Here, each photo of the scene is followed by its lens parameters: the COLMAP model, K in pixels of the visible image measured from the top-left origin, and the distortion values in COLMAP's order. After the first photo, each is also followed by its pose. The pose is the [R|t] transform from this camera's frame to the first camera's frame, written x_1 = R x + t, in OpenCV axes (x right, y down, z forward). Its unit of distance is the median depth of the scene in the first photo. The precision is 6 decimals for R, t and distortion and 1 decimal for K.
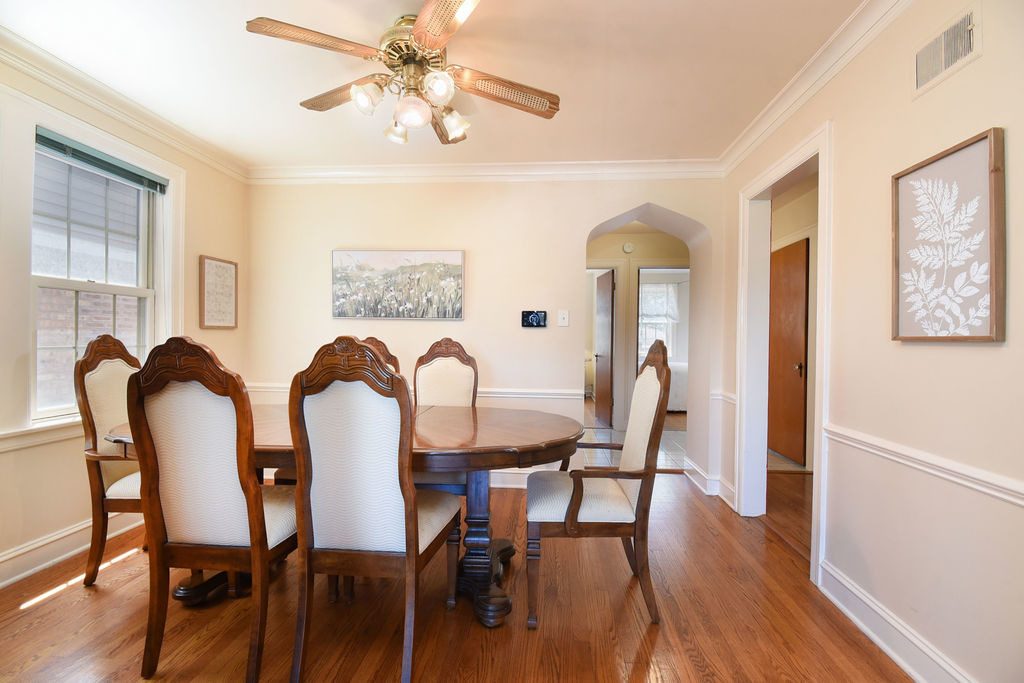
lens RADIAL K [[450.5, 0, 512.0], [0, 450.5, 341.5], [0, 0, 1]] dist [0.019238, -0.025599]
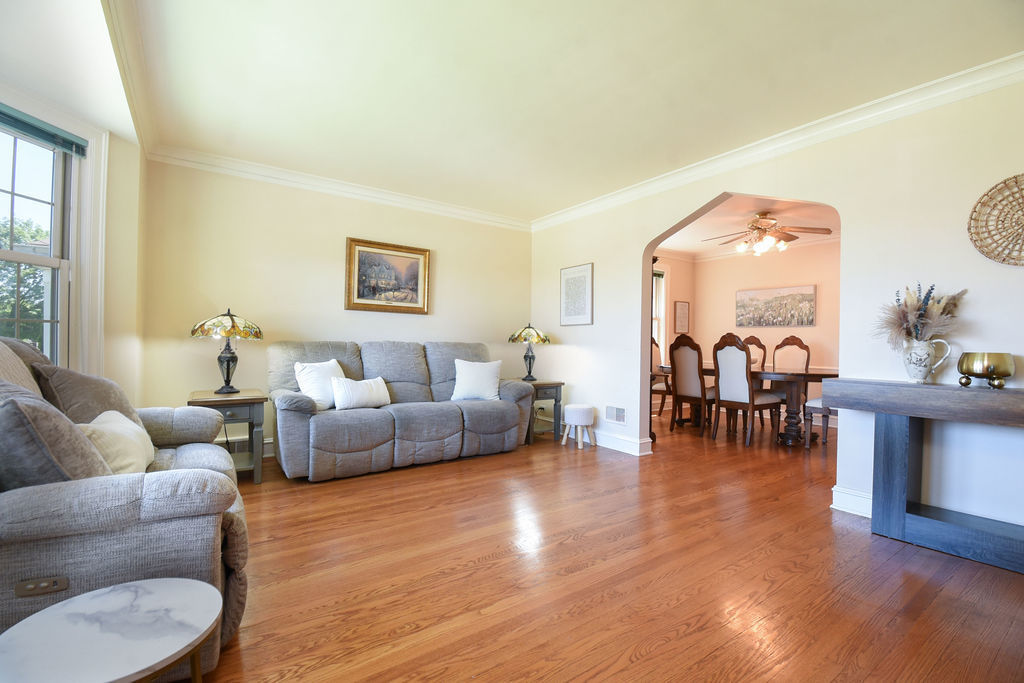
lens RADIAL K [[450.5, 0, 512.0], [0, 450.5, 341.5], [0, 0, 1]] dist [0.019238, -0.025599]
pose [[0.636567, -0.003415, -0.771214, 0.598380], [-0.012181, 0.999821, -0.014481, 0.061273], [0.771125, 0.018612, 0.636411, -1.195386]]
